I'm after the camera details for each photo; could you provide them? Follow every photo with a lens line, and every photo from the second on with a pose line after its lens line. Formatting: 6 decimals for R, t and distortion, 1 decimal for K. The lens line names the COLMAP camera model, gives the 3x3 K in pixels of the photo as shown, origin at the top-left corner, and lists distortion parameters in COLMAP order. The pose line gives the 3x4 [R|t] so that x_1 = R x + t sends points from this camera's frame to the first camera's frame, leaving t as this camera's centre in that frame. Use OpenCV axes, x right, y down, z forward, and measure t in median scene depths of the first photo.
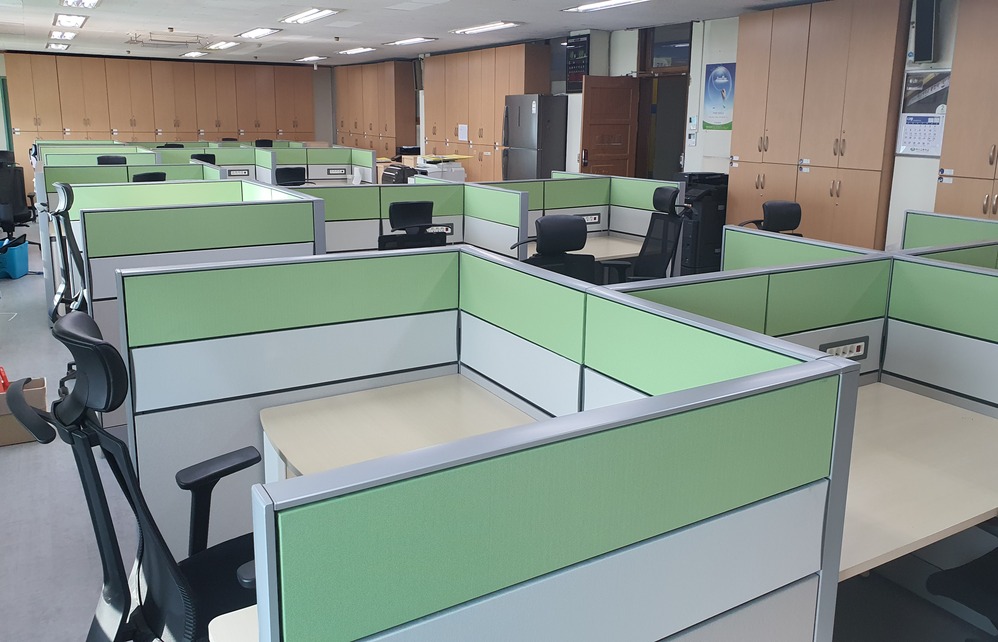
lens RADIAL K [[801.4, 0, 486.6], [0, 801.4, 272.7], [0, 0, 1]] dist [-0.020372, -0.007658]
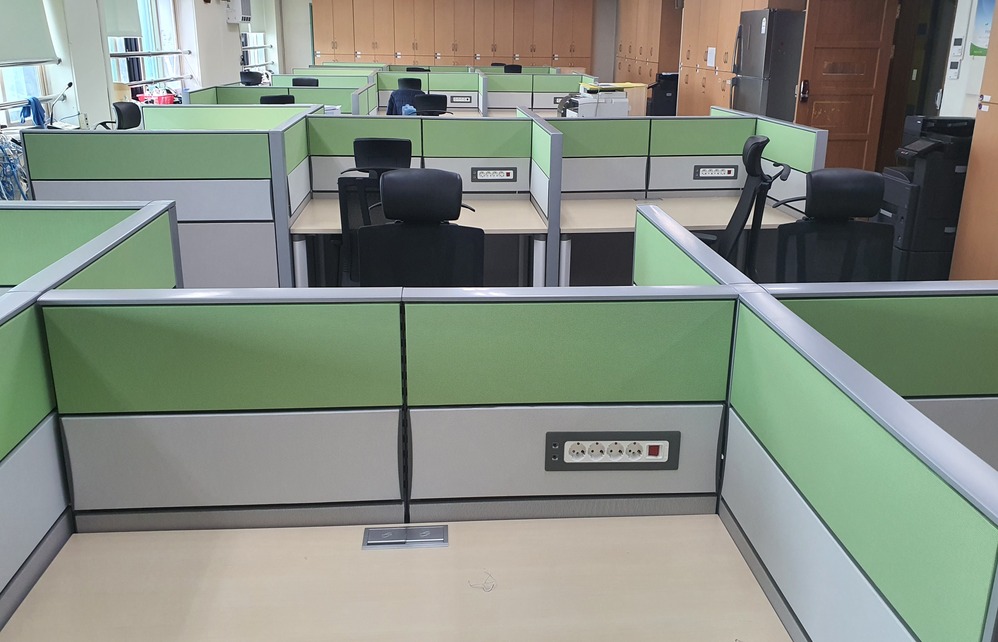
lens RADIAL K [[801.4, 0, 486.6], [0, 801.4, 272.7], [0, 0, 1]] dist [-0.020372, -0.007658]
pose [[0.887609, 0.124517, -0.443448, 0.221358], [-0.085696, 0.990600, 0.106625, -0.027574], [0.452556, -0.056639, 0.889935, 0.174817]]
